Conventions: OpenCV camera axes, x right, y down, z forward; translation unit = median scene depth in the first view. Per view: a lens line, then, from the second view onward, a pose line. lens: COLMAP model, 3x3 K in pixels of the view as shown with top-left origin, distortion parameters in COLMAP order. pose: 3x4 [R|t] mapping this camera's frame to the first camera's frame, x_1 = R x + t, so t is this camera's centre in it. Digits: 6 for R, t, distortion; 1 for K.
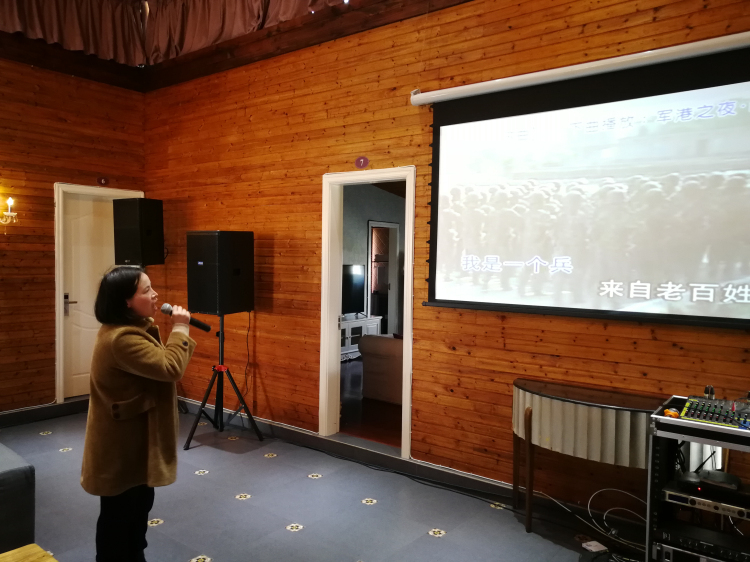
lens RADIAL K [[597.5, 0, 379.2], [0, 597.5, 279.6], [0, 0, 1]] dist [-0.024419, 0.058943]
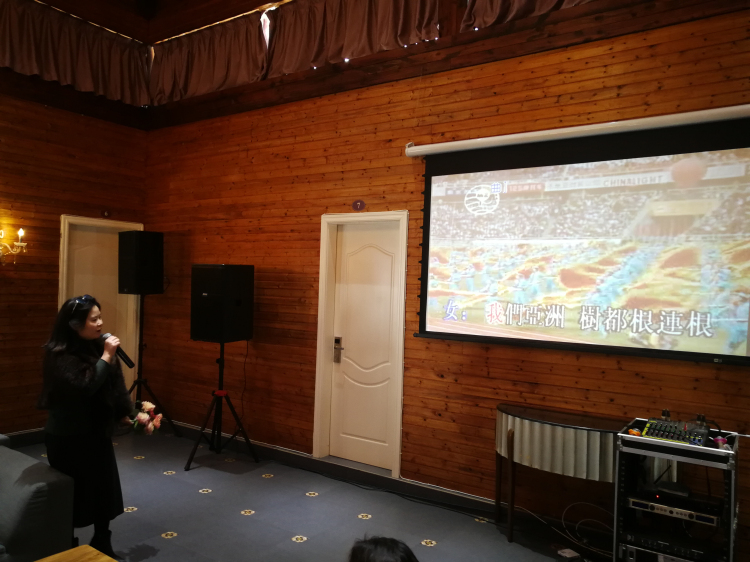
lens RADIAL K [[597.5, 0, 380.2], [0, 597.5, 280.8], [0, 0, 1]] dist [-0.024419, 0.058943]
pose [[0.998471, 0.017171, 0.052550, -0.047828], [-0.014764, 0.998839, -0.045847, -0.008093], [-0.053276, 0.045001, 0.997565, -0.098341]]
